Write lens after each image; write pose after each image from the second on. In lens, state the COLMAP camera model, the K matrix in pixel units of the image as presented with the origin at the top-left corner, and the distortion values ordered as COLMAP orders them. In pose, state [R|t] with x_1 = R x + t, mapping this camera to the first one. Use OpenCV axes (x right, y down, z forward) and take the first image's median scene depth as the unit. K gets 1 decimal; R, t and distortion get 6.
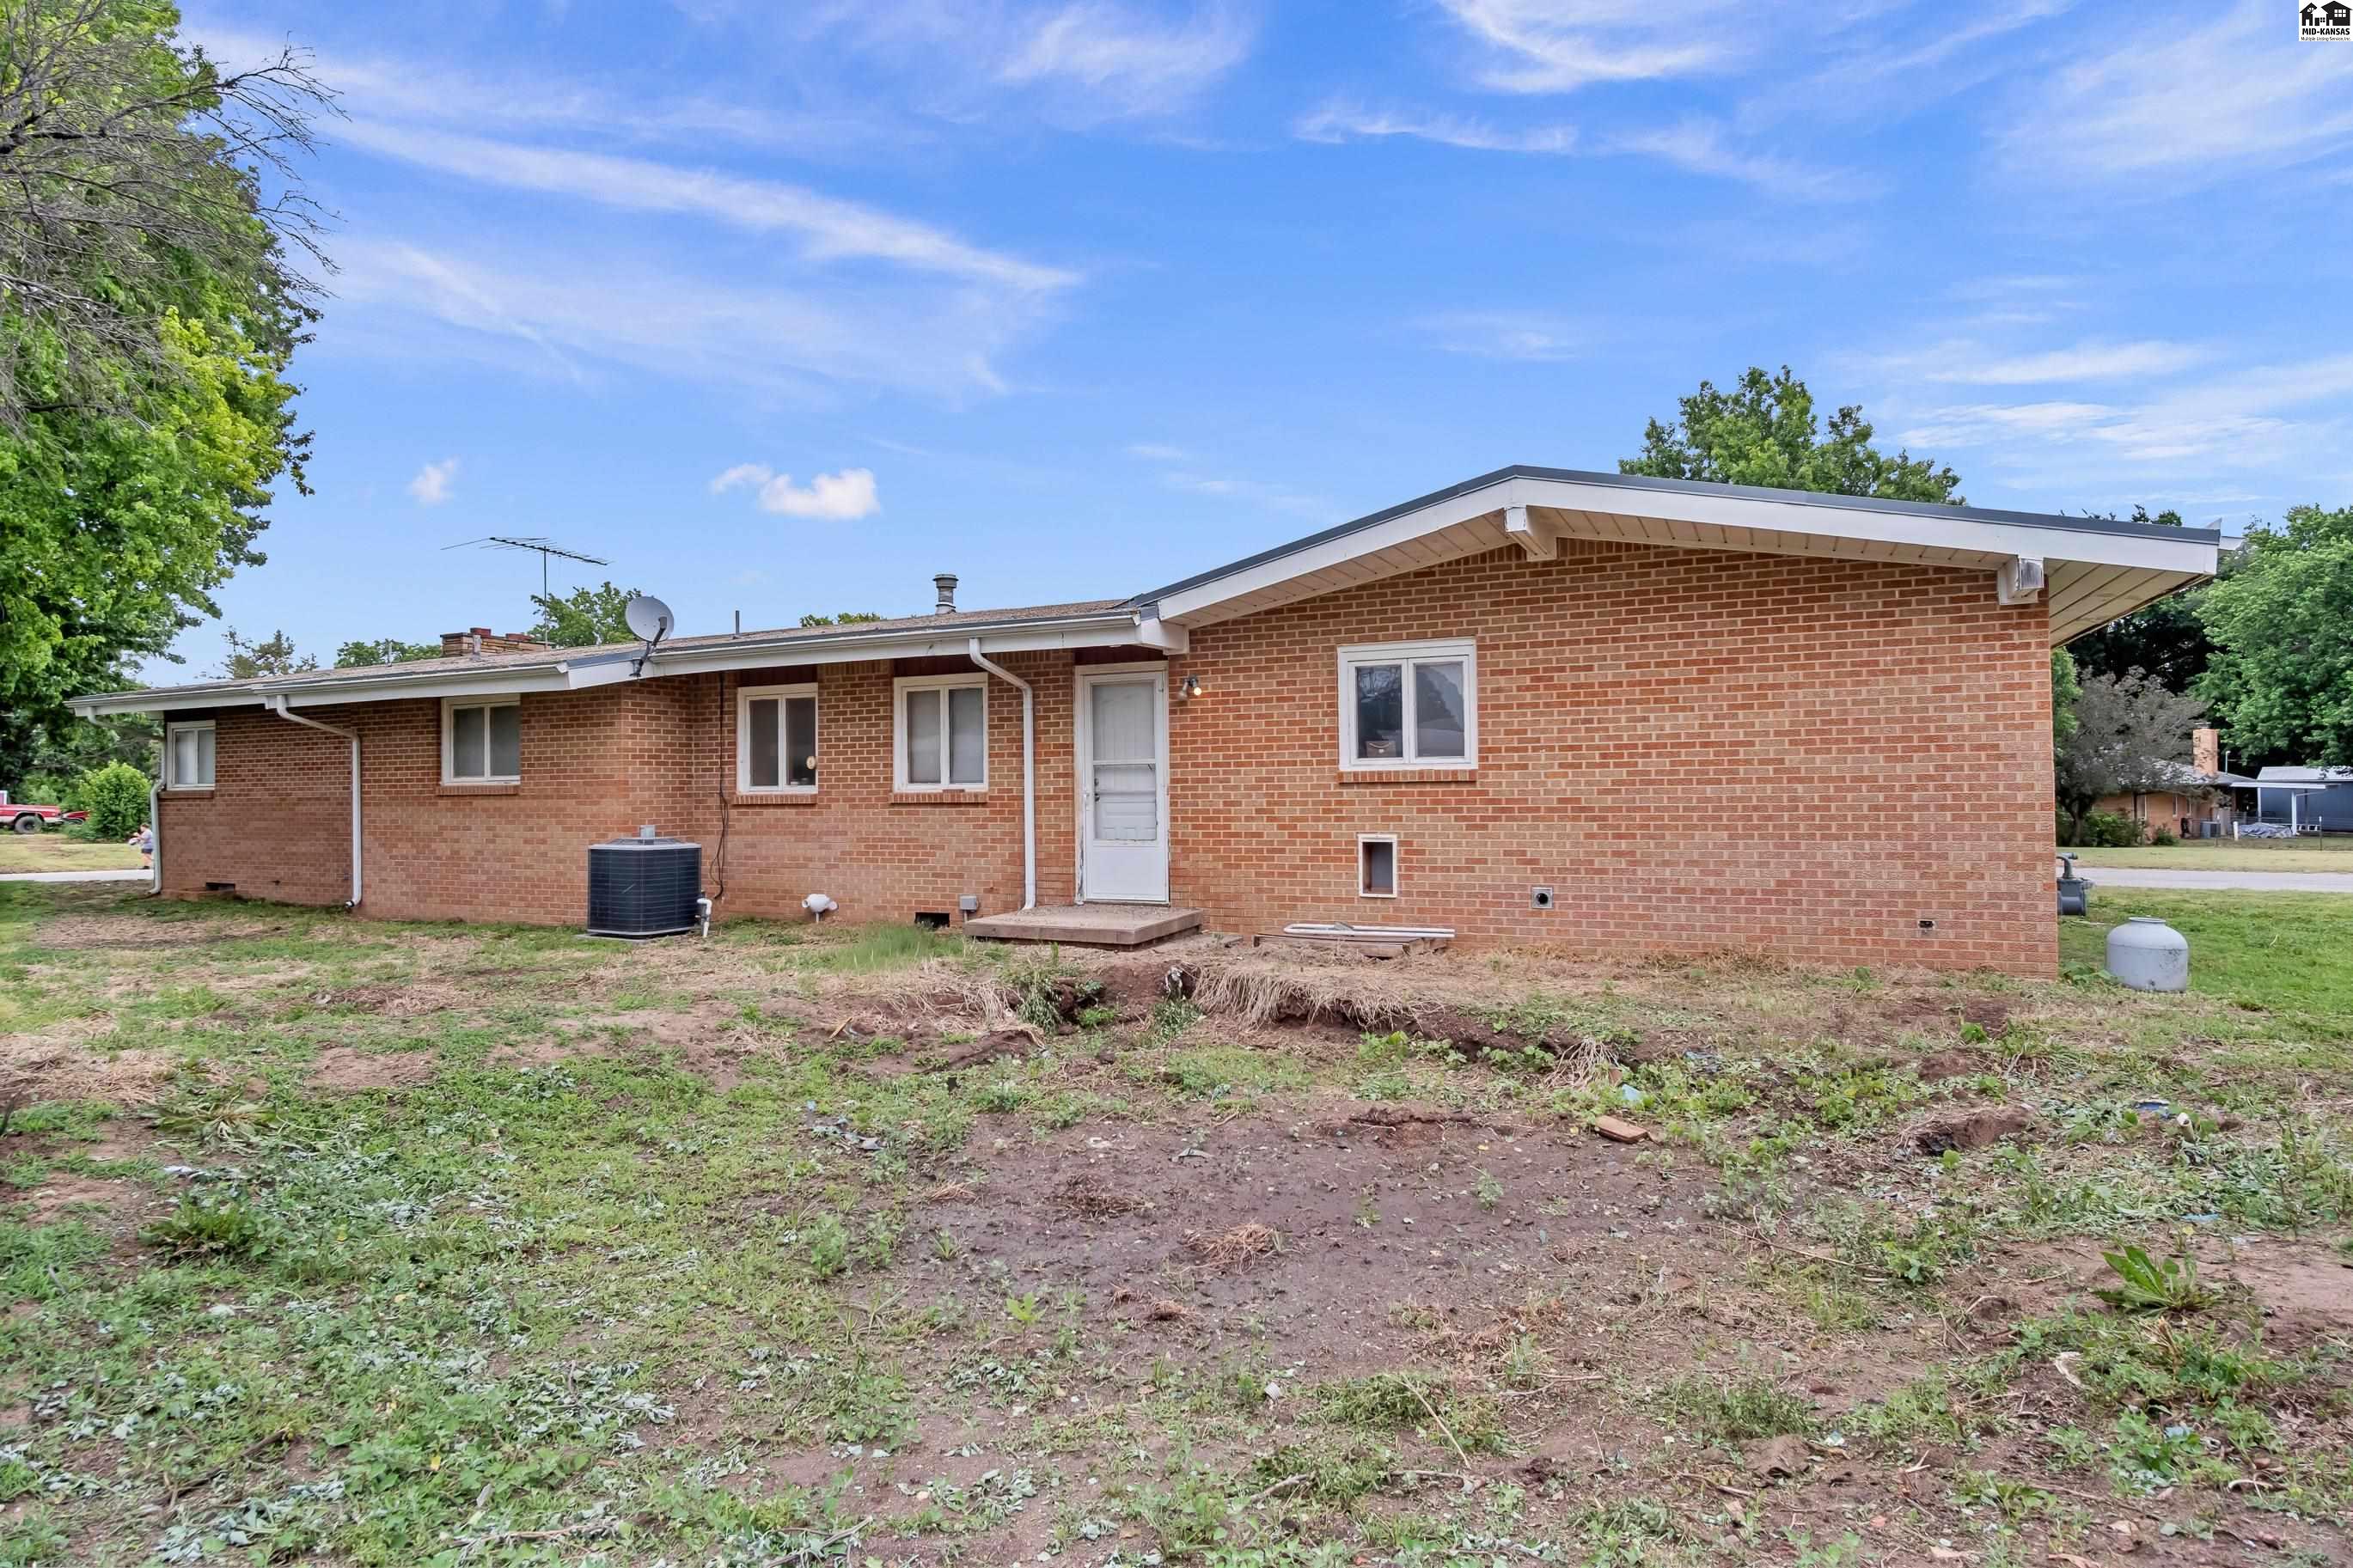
lens RADIAL K [[1269.8, 0, 1168.4], [0, 1269.8, 775.7], [0, 0, 1]] dist [-0.032009, 0.007370]
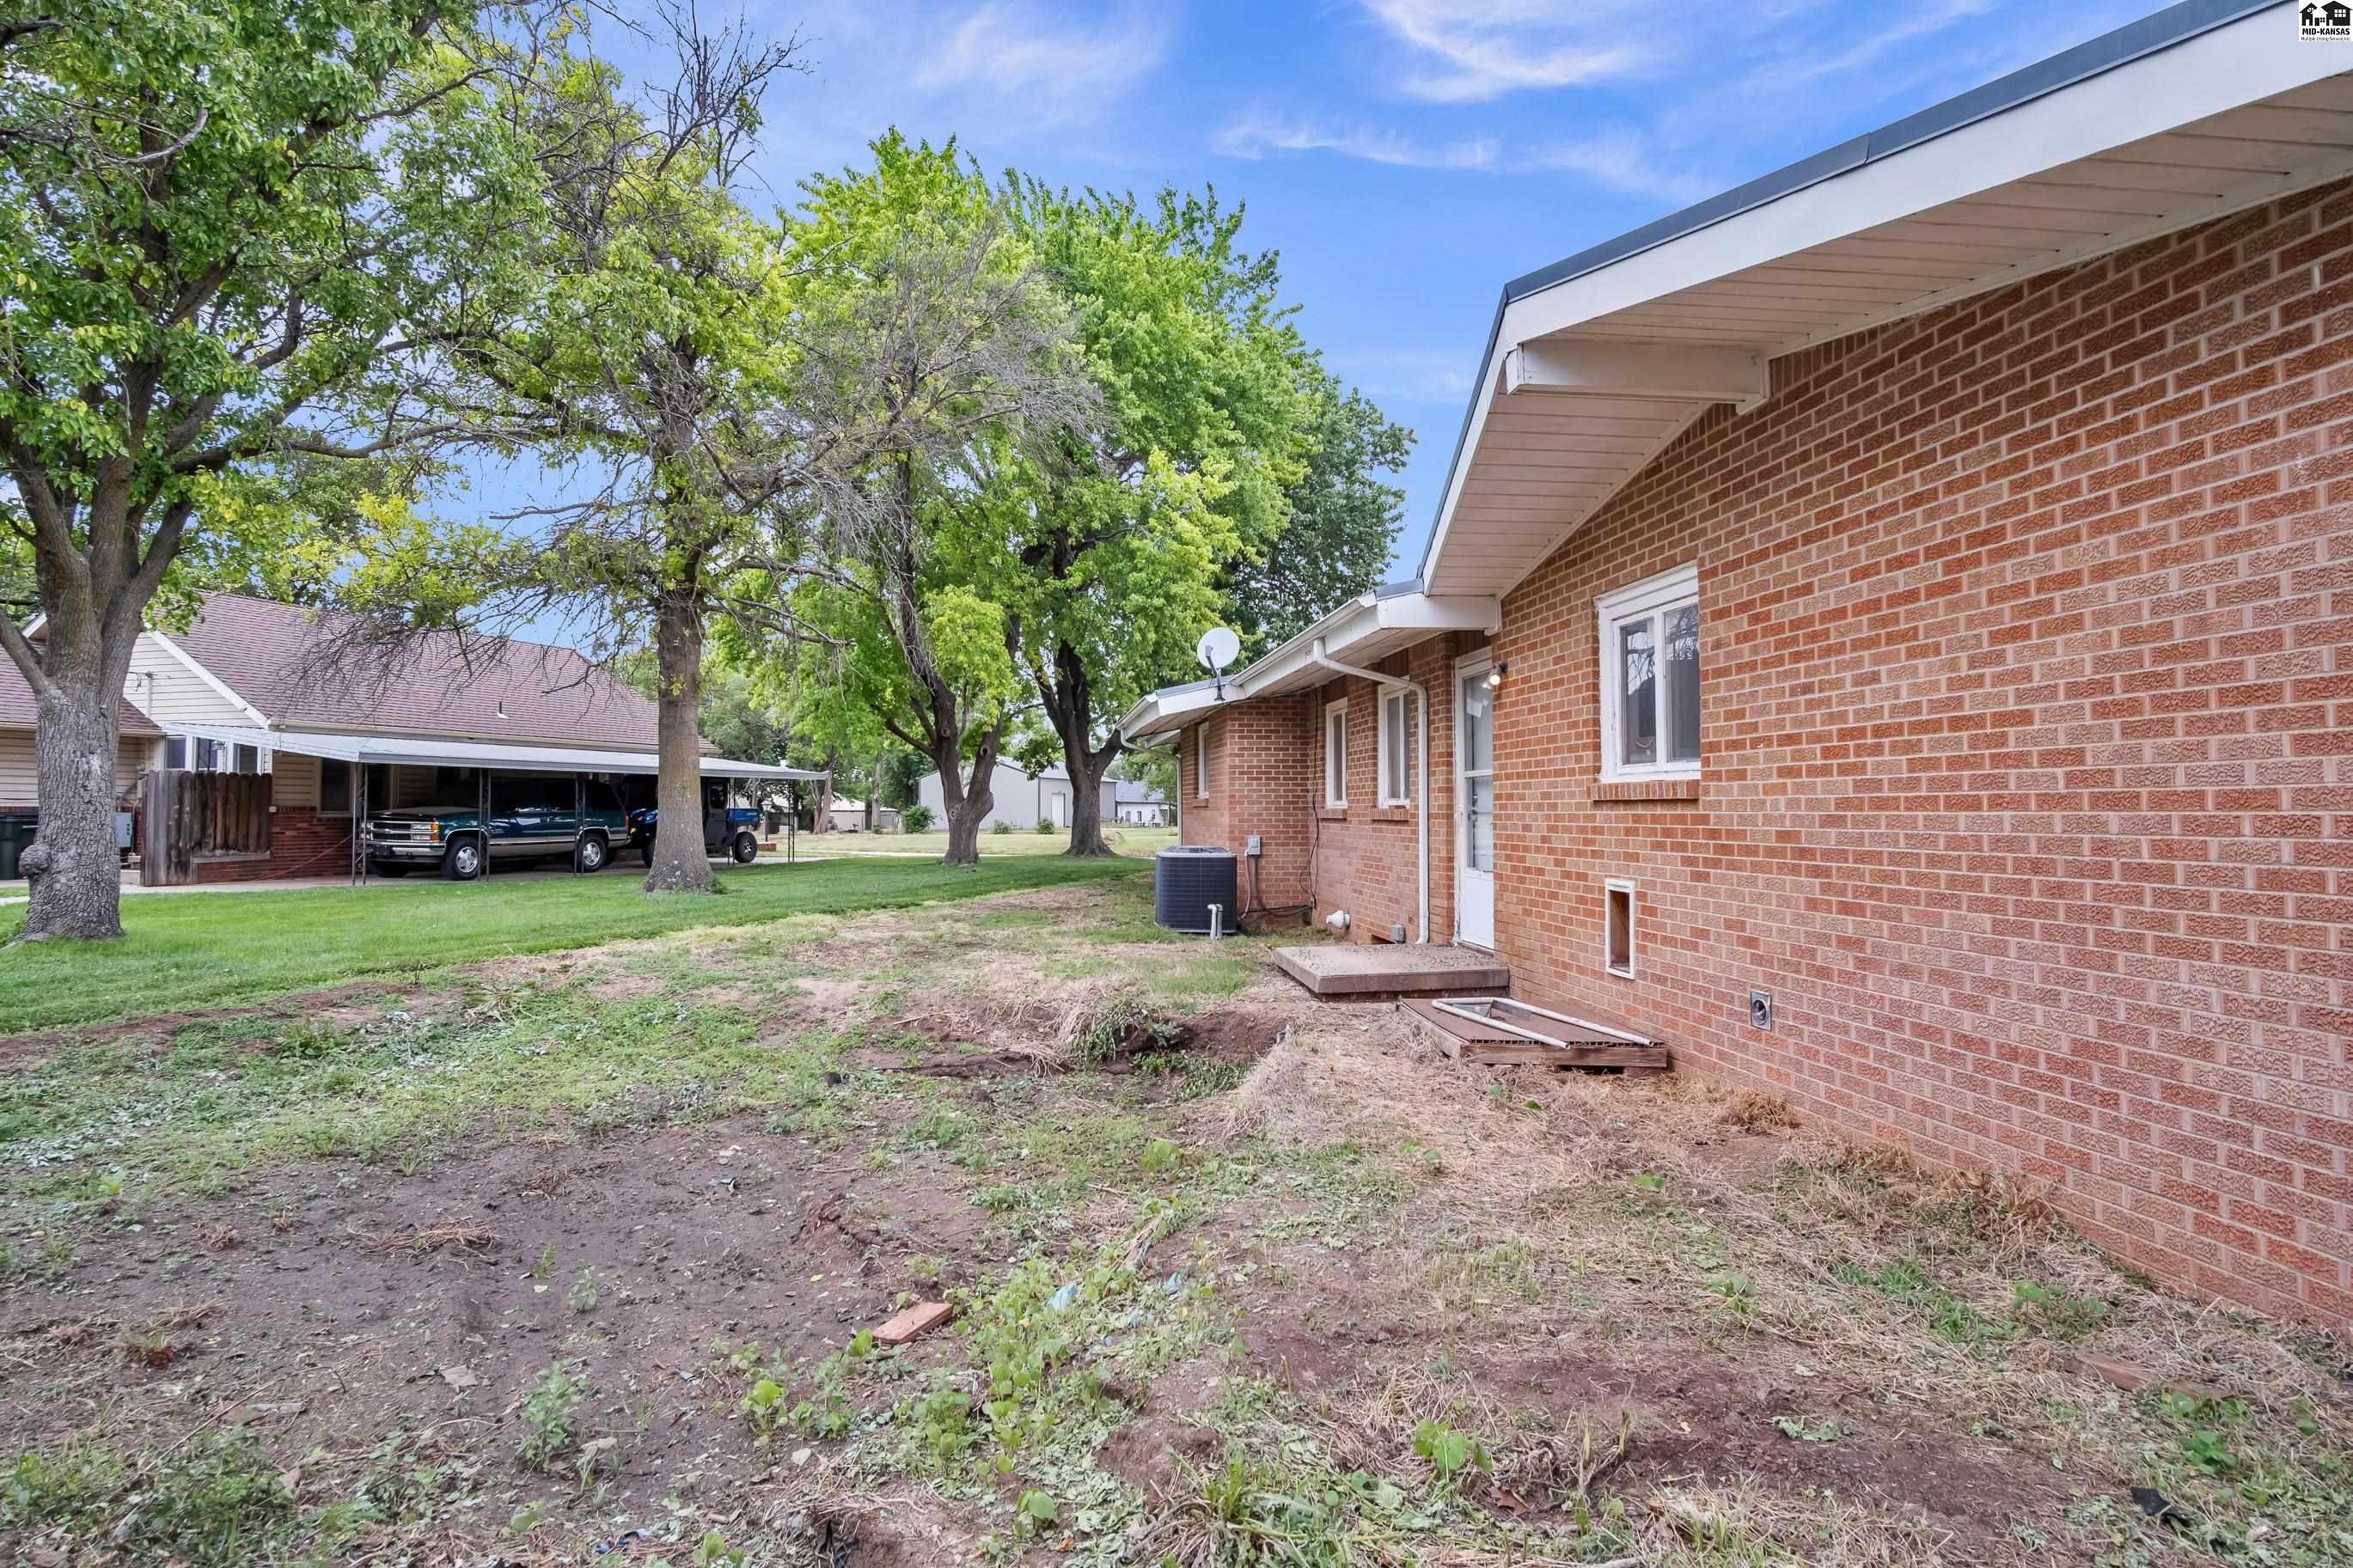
lens RADIAL K [[1269.8, 0, 1168.4], [0, 1269.8, 775.7], [0, 0, 1]] dist [-0.032009, 0.007370]
pose [[0.506968, -0.010439, -0.861902, 0.665909], [0.002184, 0.999939, -0.010826, -0.001102], [0.861962, 0.003606, 0.506960, 0.509186]]
